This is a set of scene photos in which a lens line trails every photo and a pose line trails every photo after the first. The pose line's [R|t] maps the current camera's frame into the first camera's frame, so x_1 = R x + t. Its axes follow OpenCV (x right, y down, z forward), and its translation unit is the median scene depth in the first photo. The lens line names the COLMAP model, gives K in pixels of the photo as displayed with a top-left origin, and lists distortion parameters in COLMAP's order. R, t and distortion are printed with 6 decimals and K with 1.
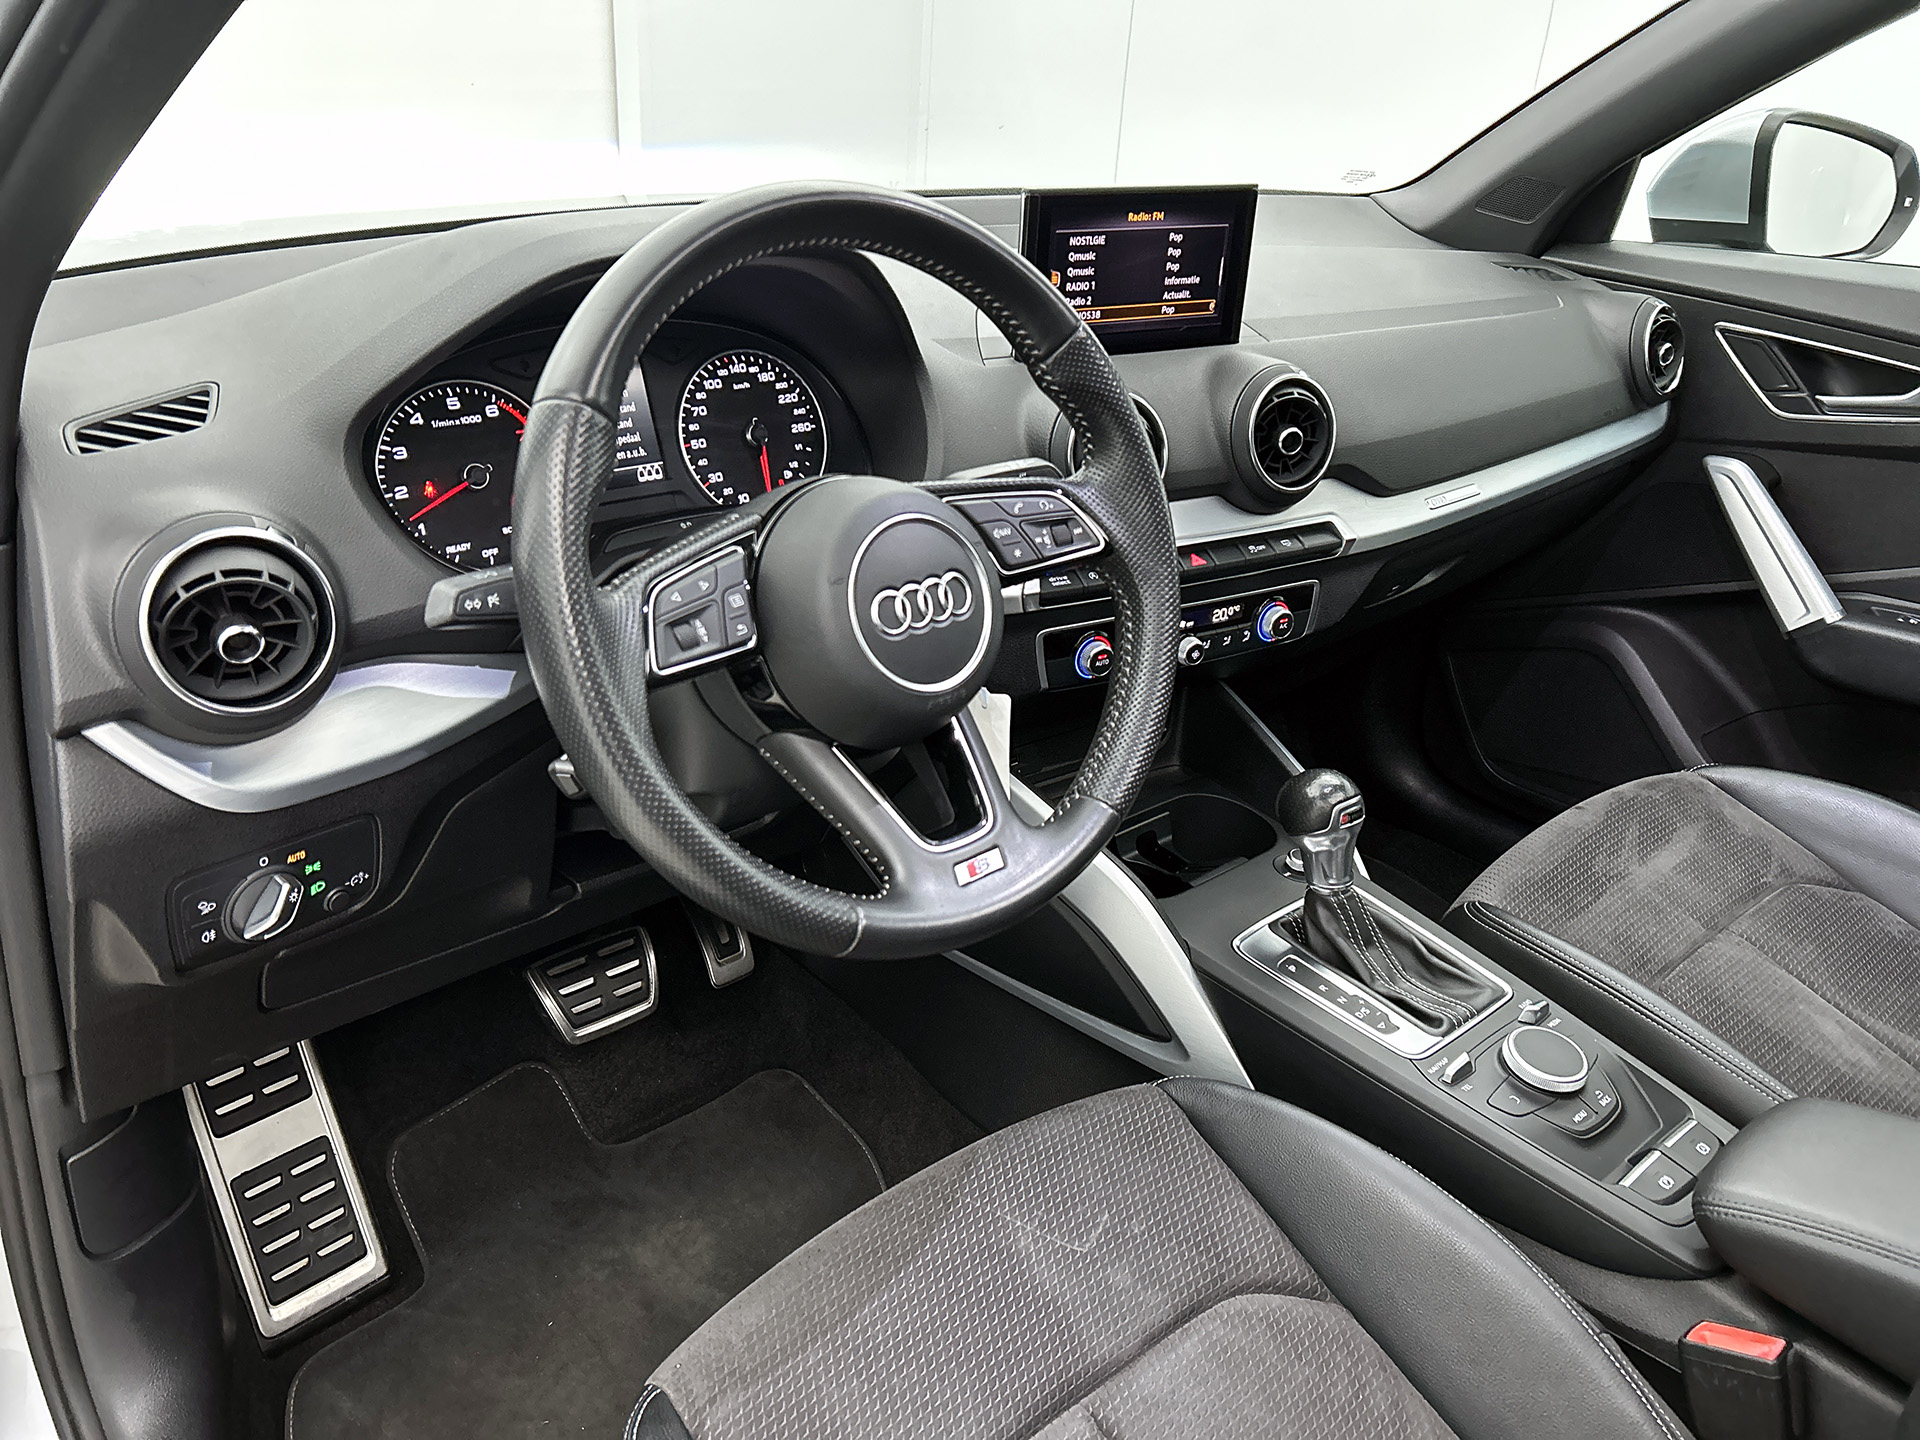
lens RADIAL K [[1452.1, 0, 951.4], [0, 1452.1, 721.8], [0, 0, 1]] dist [0.070369, -0.085398]
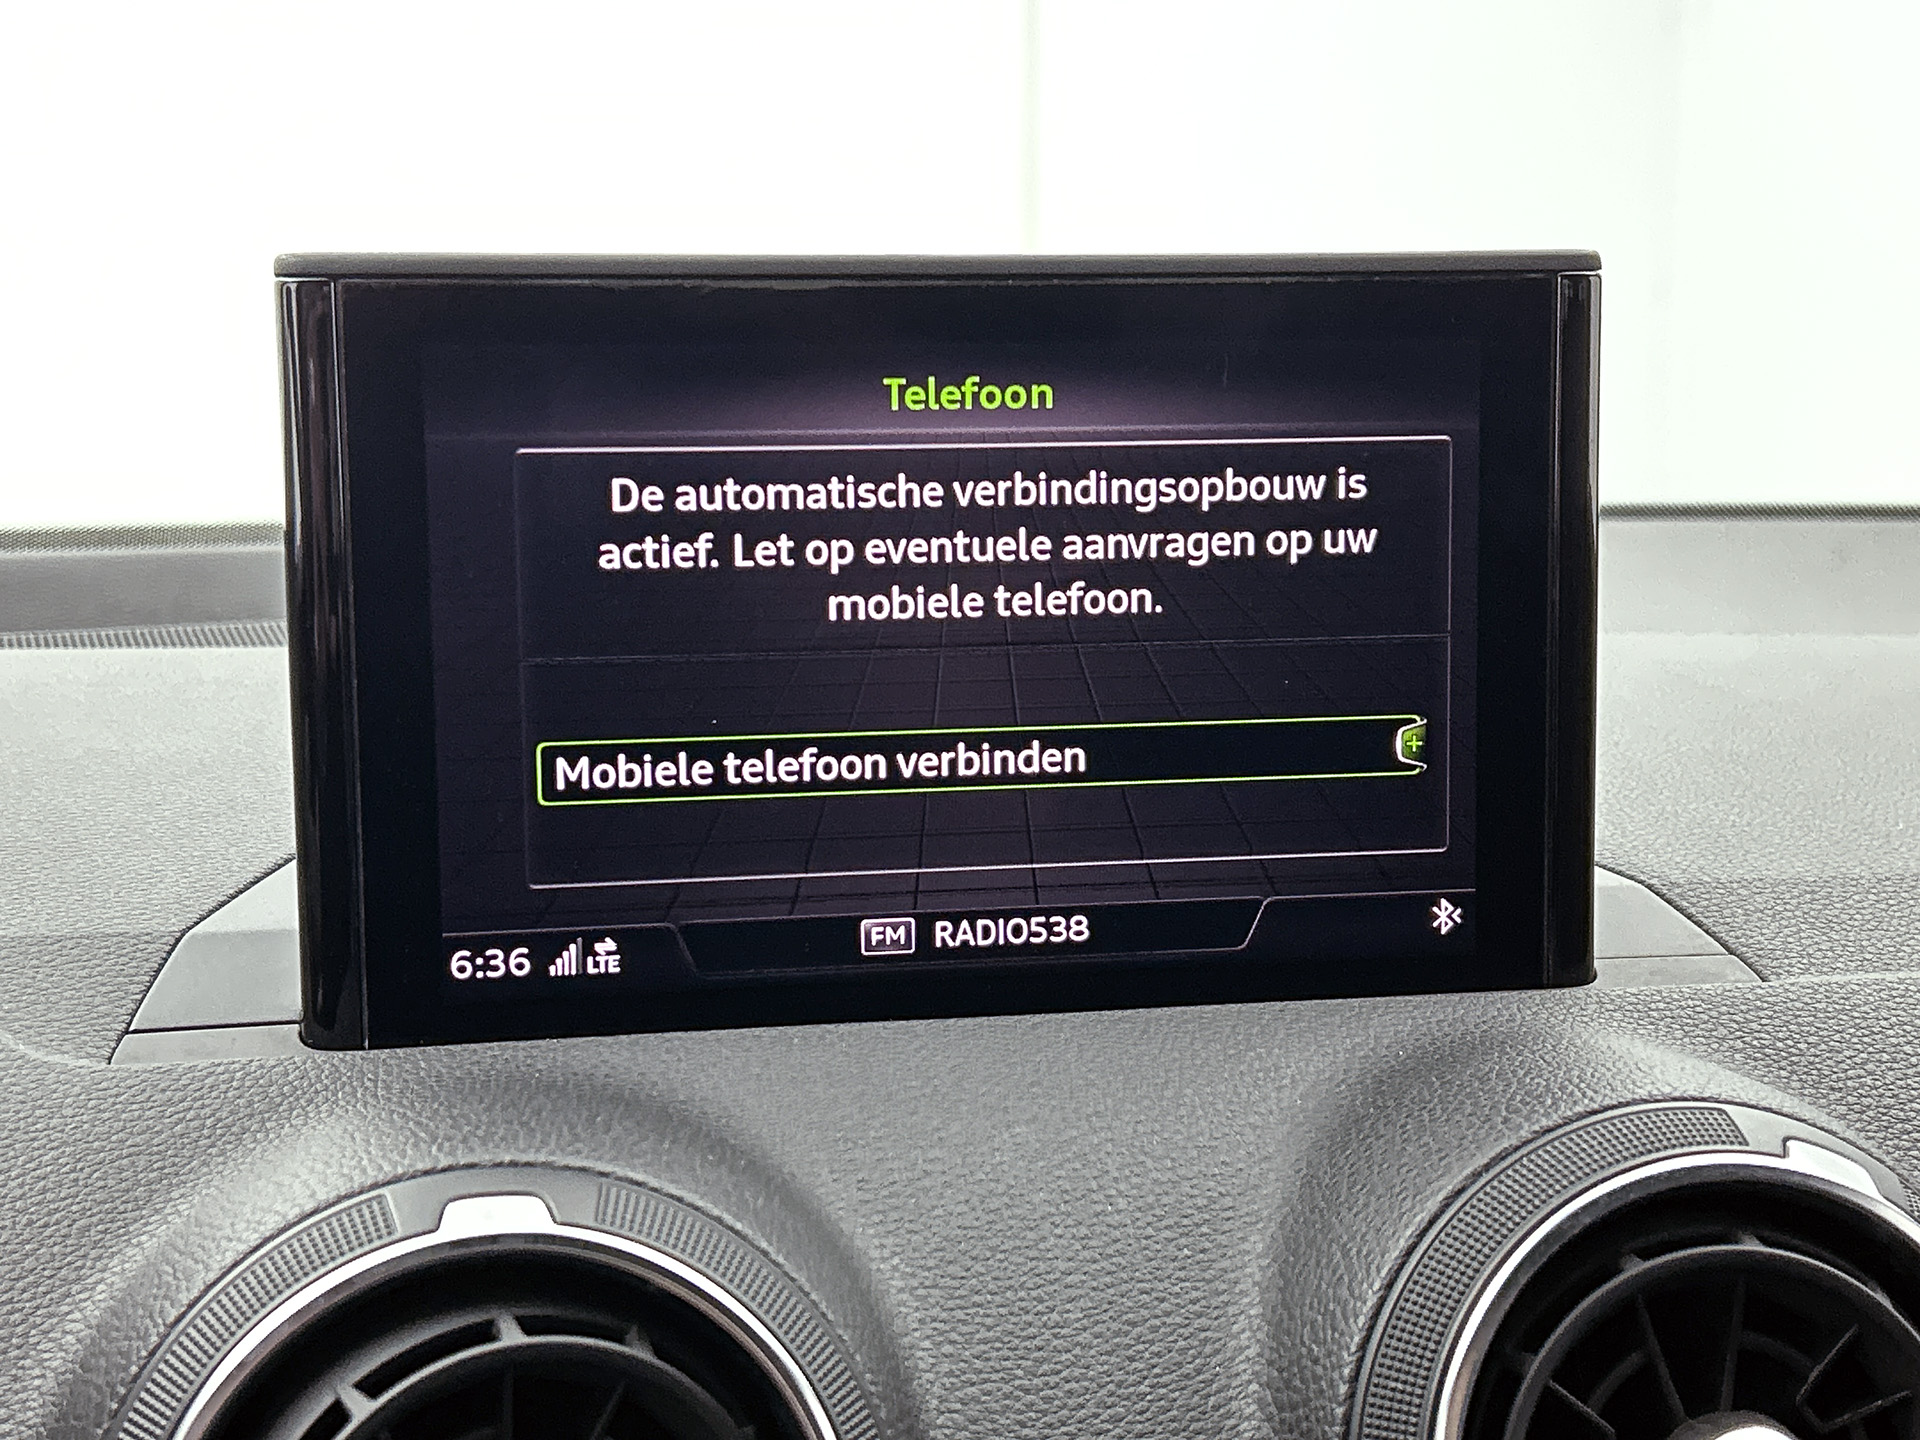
lens RADIAL K [[2687.0, 0, 941.8], [0, 2687.0, 716.0], [0, 0, 1]] dist [0.155857, -0.562696]
pose [[0.937217, -0.020653, -0.348134, 0.275667], [-0.103589, 0.936705, -0.334444, -0.176455], [0.333006, 0.349510, 0.875757, 0.697881]]
